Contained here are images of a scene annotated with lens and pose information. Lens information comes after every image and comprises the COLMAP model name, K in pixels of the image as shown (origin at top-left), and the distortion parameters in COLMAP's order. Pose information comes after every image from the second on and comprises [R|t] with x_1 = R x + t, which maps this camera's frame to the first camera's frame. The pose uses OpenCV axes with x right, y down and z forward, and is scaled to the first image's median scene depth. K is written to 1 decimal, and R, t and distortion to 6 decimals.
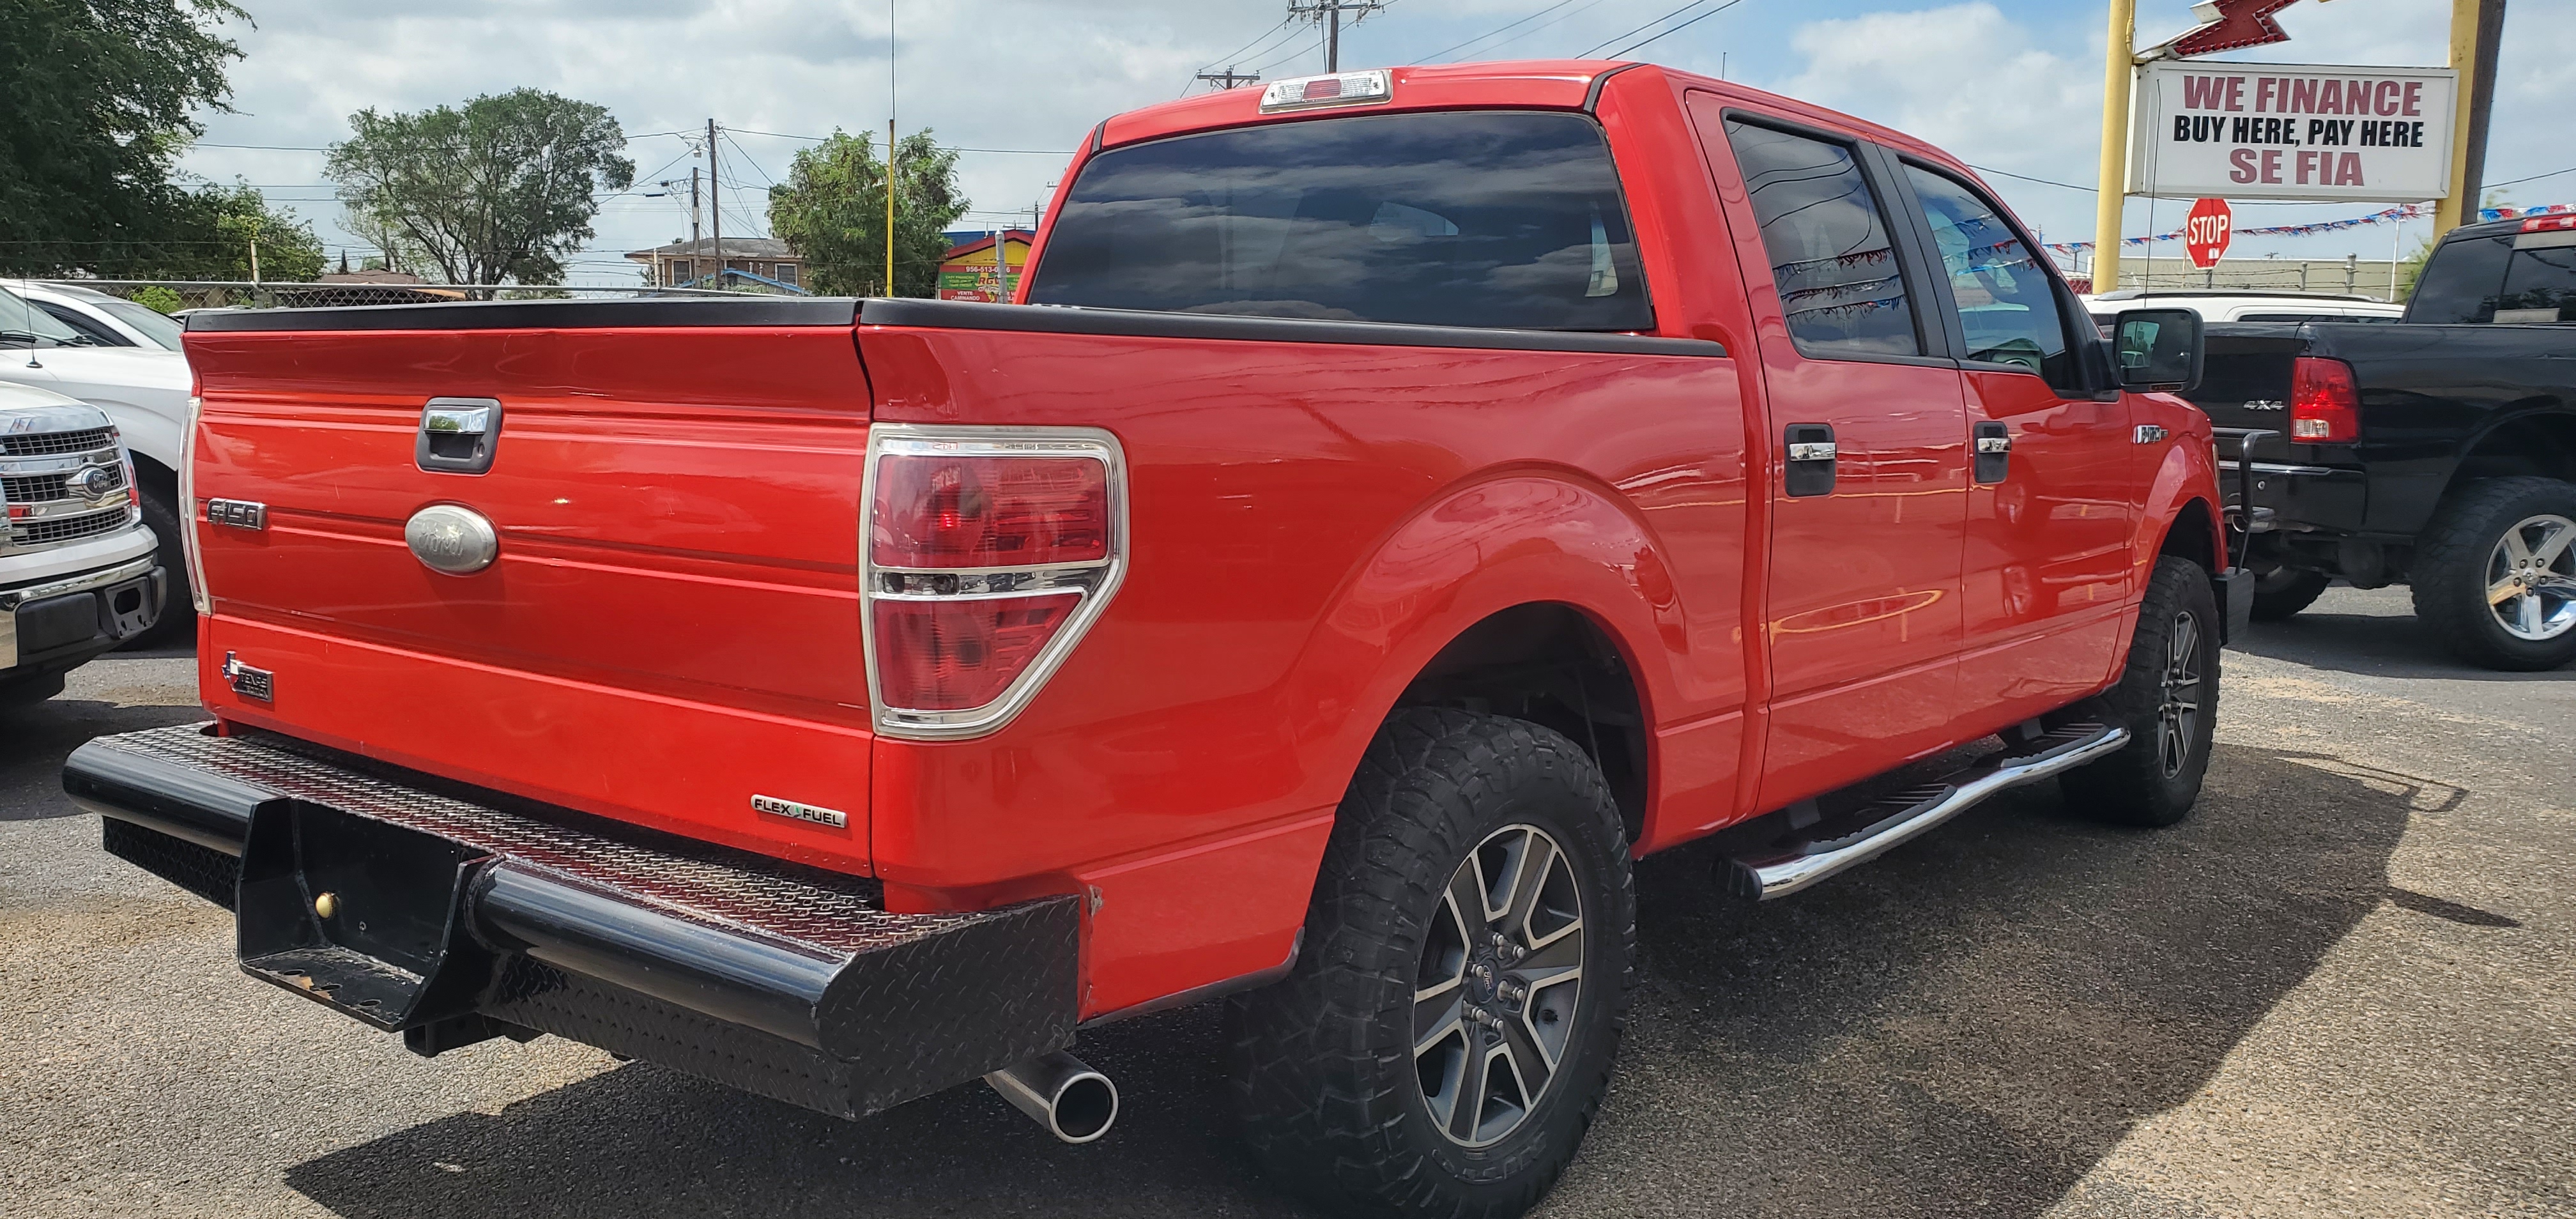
lens RADIAL K [[2000.8, 0, 1288.0], [0, 2000.8, 609.5], [0, 0, 1]] dist [-0.002184, 0.011110]
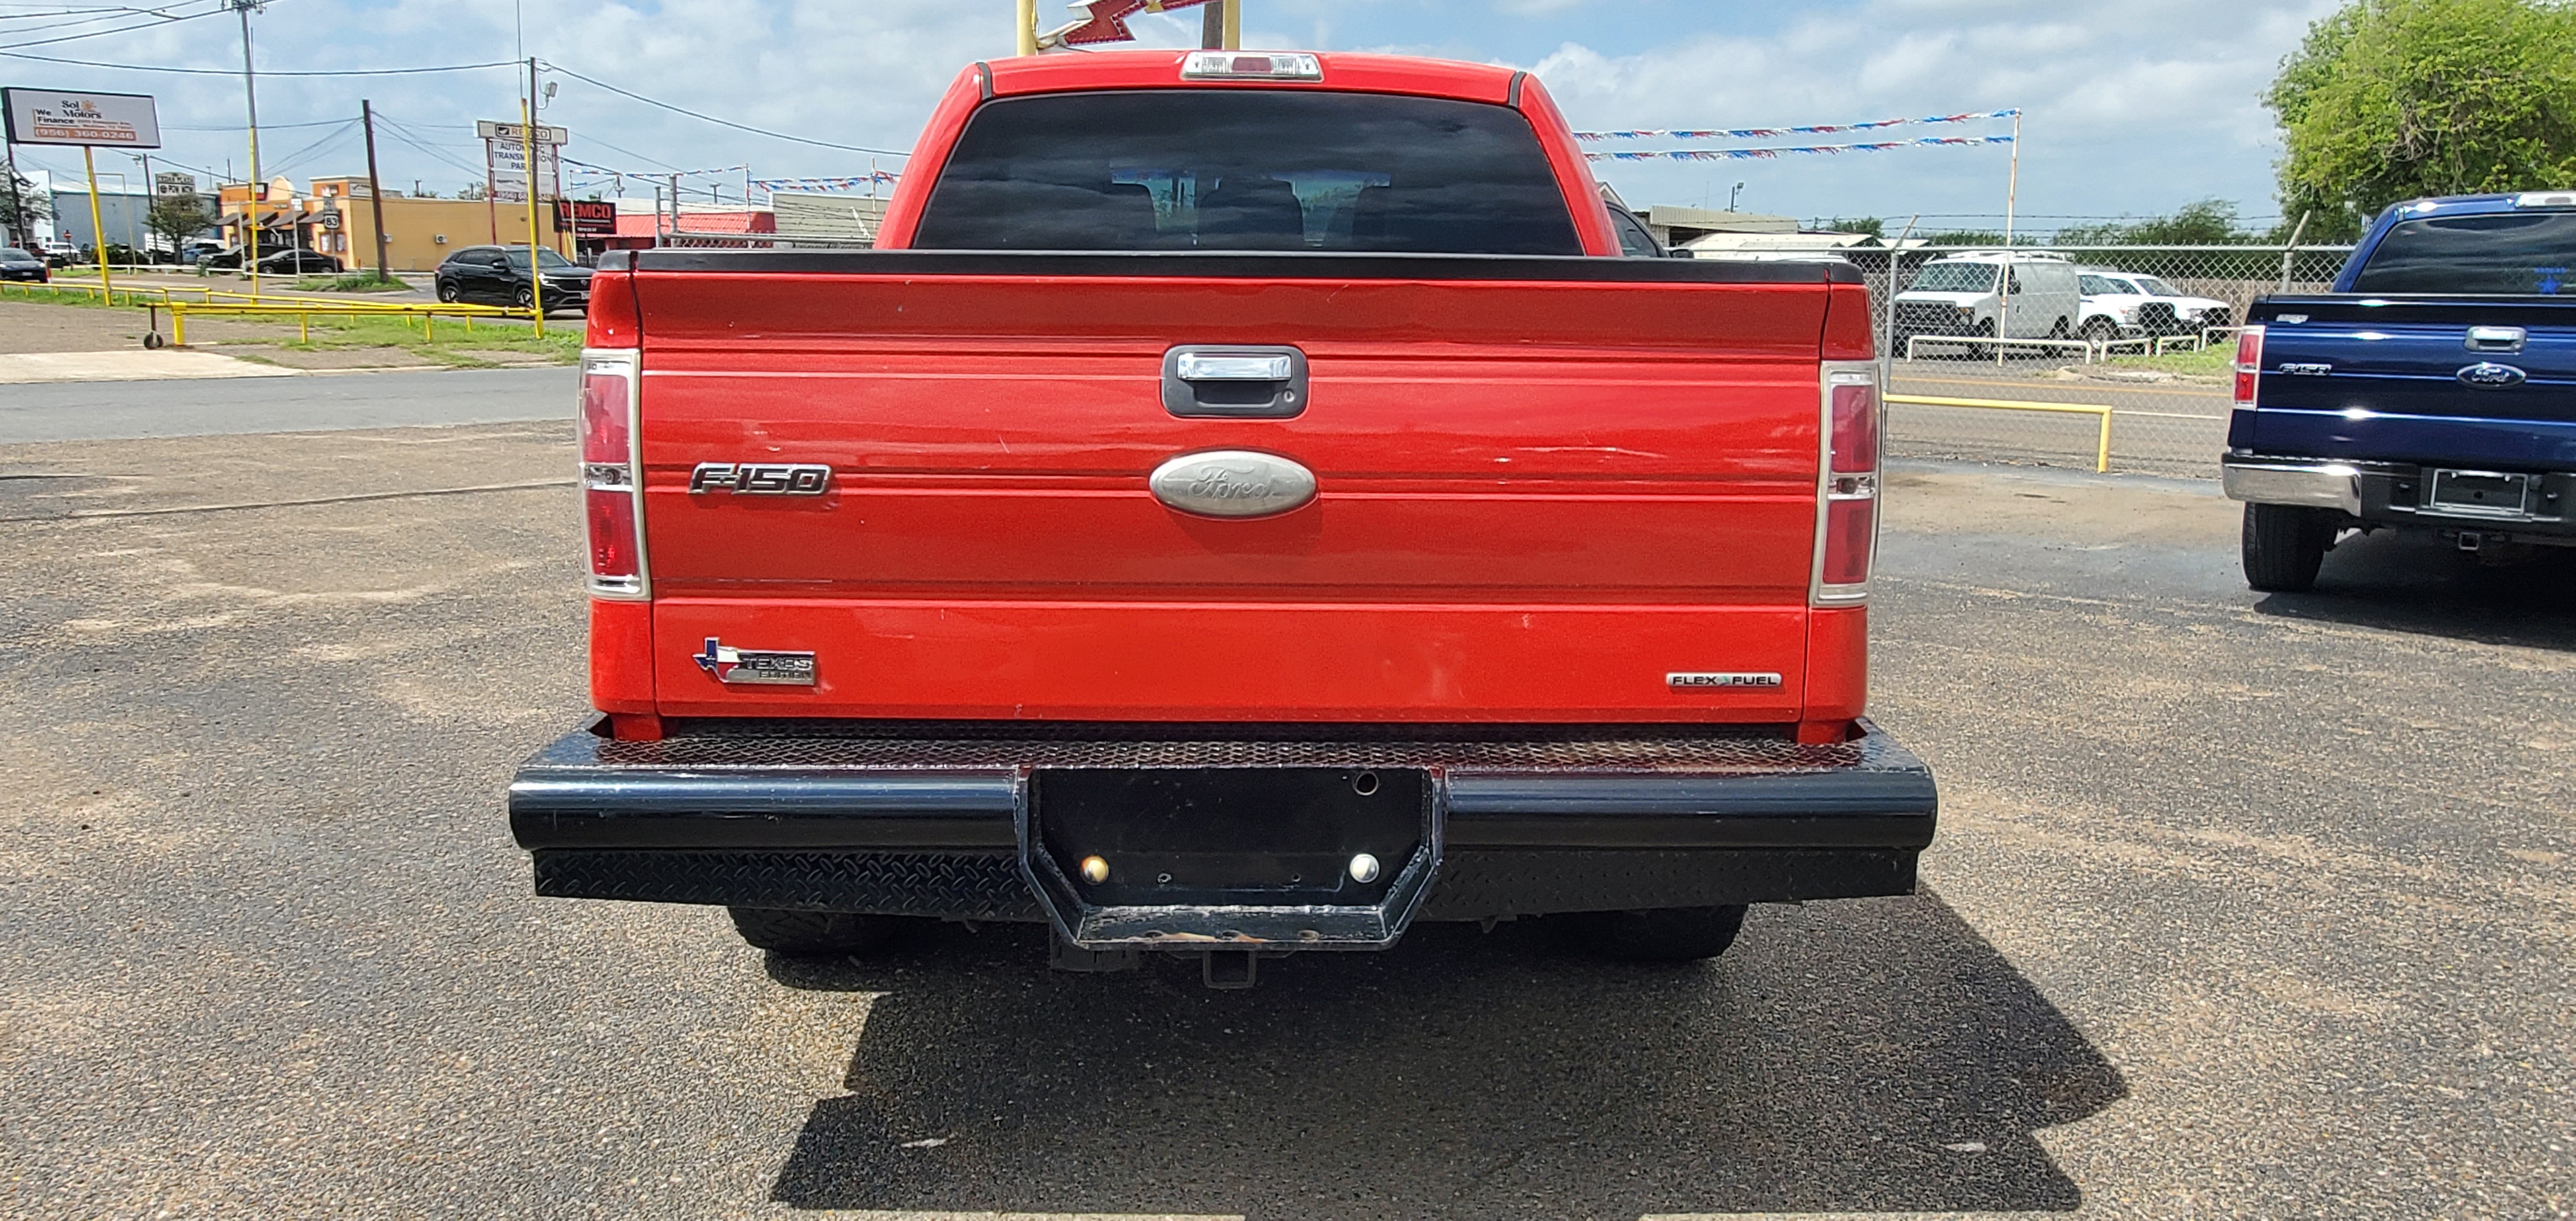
lens RADIAL K [[1734.8, 0, 1304.9], [0, 1734.8, 593.7], [0, 0, 1]] dist [0.008419, -0.000629]
pose [[0.772020, -0.105803, 0.626730, -0.780358], [0.072303, 0.994266, 0.078784, -0.038557], [-0.631472, -0.015508, 0.775243, 0.237591]]
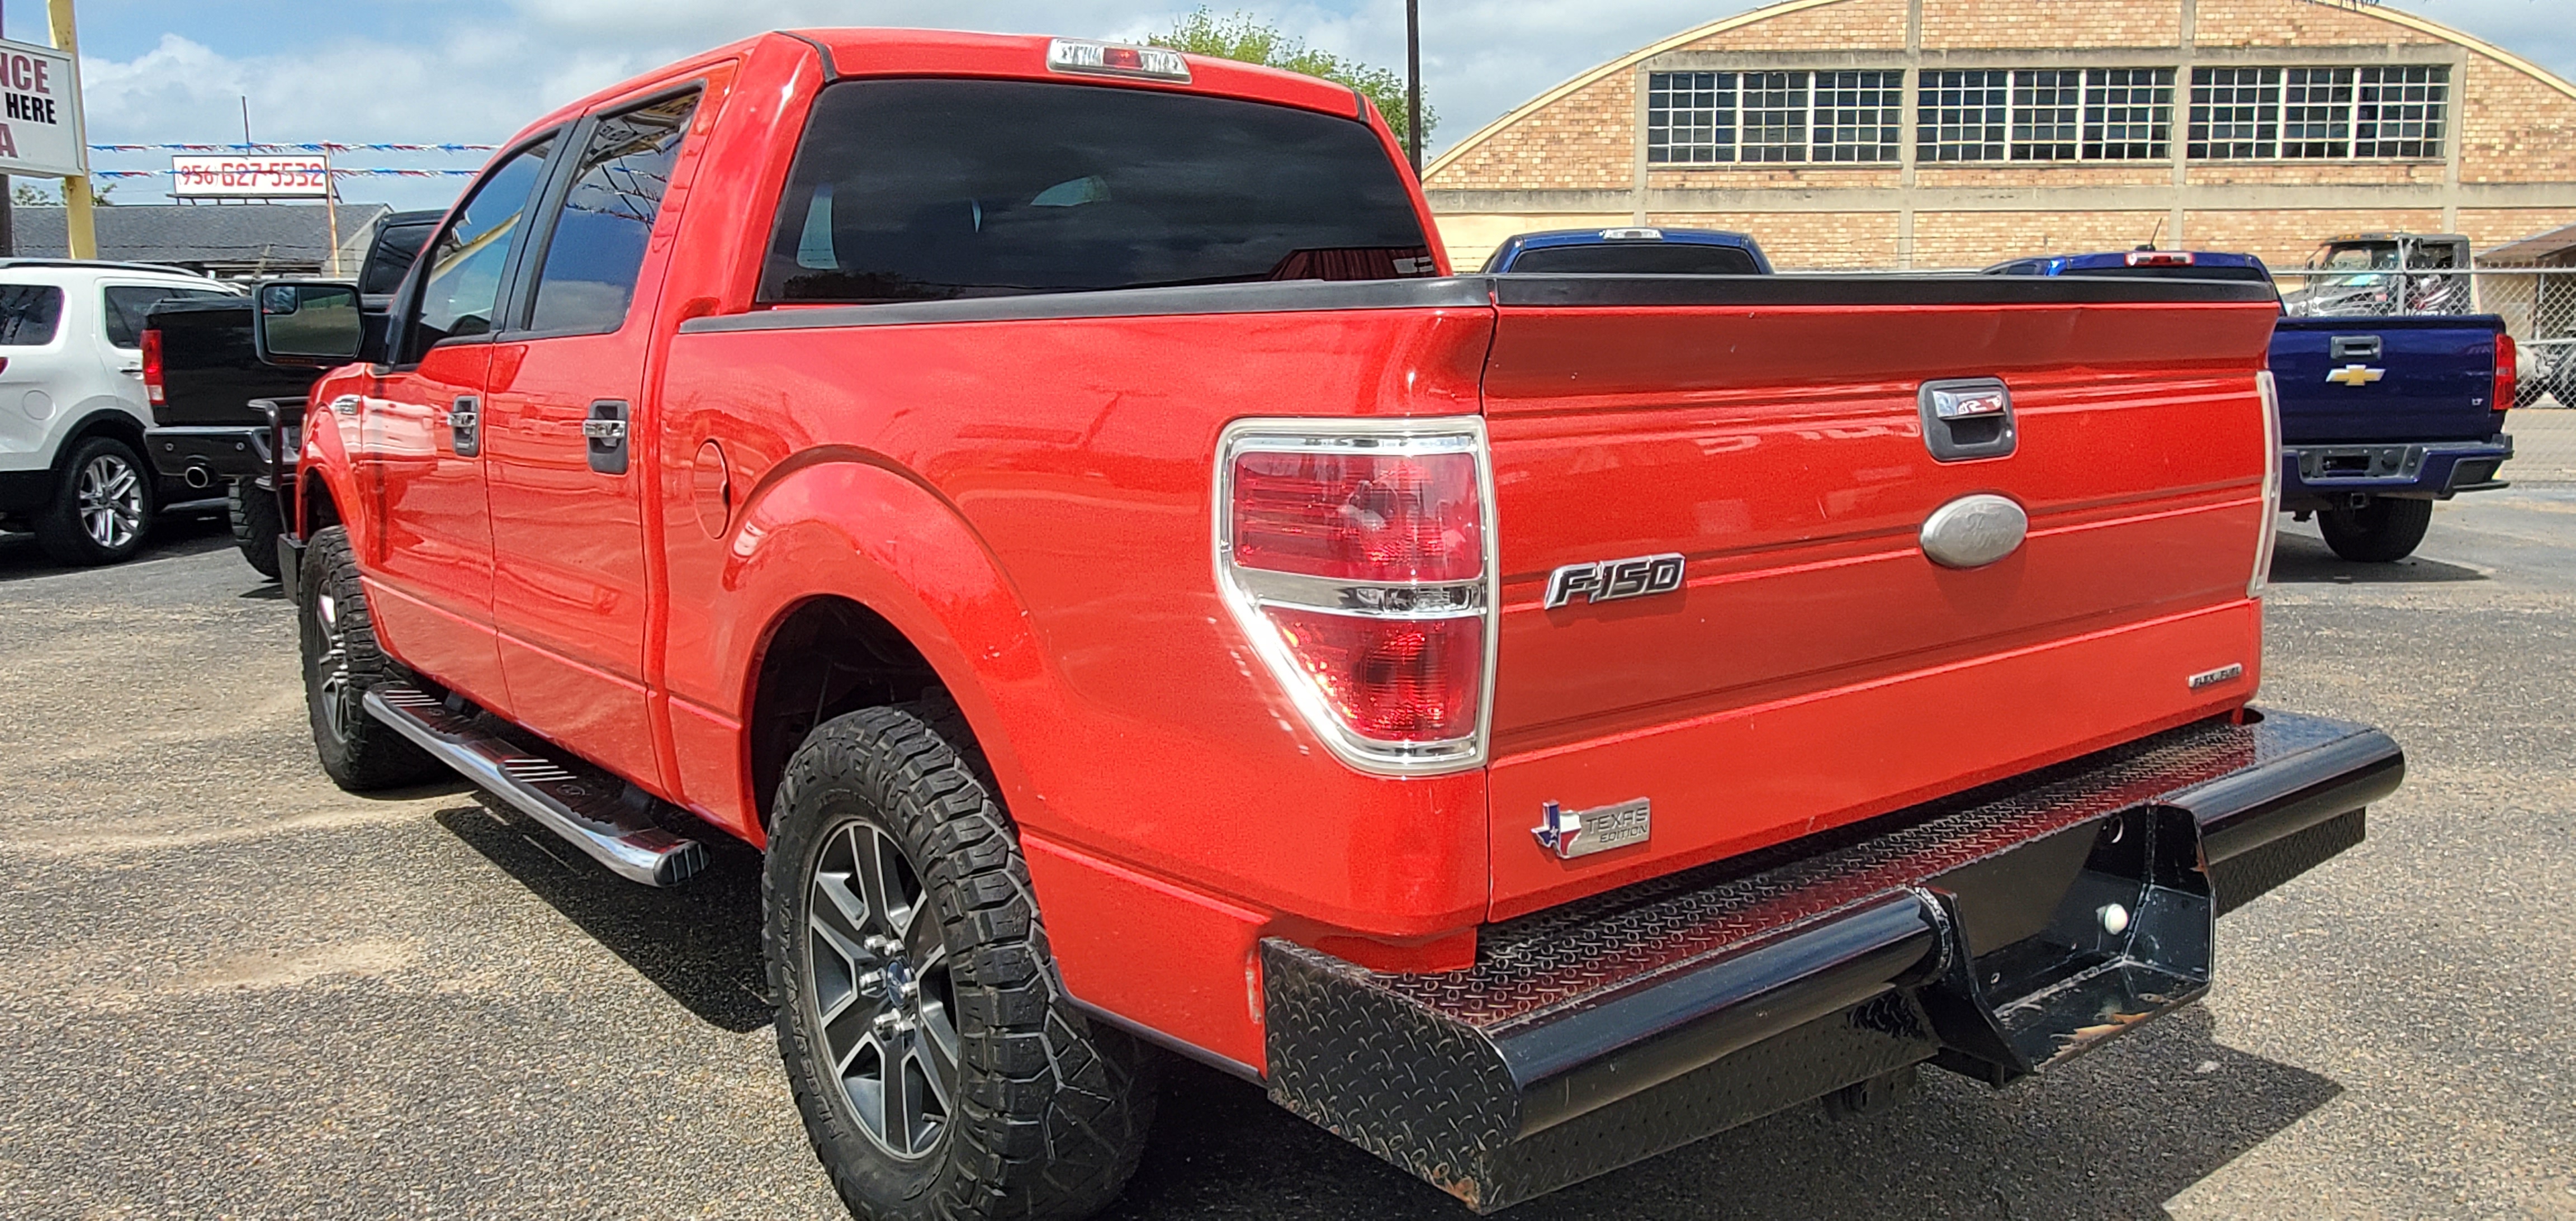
lens RADIAL K [[1830.9, 0, 1292.3], [0, 1830.9, 558.9], [0, 0, 1]] dist [0.003792, -0.023642]
pose [[0.230485, -0.132208, 0.964053, -1.075533], [0.131026, 0.985921, 0.103882, -0.125179], [-0.964214, 0.102373, 0.244563, 0.903206]]
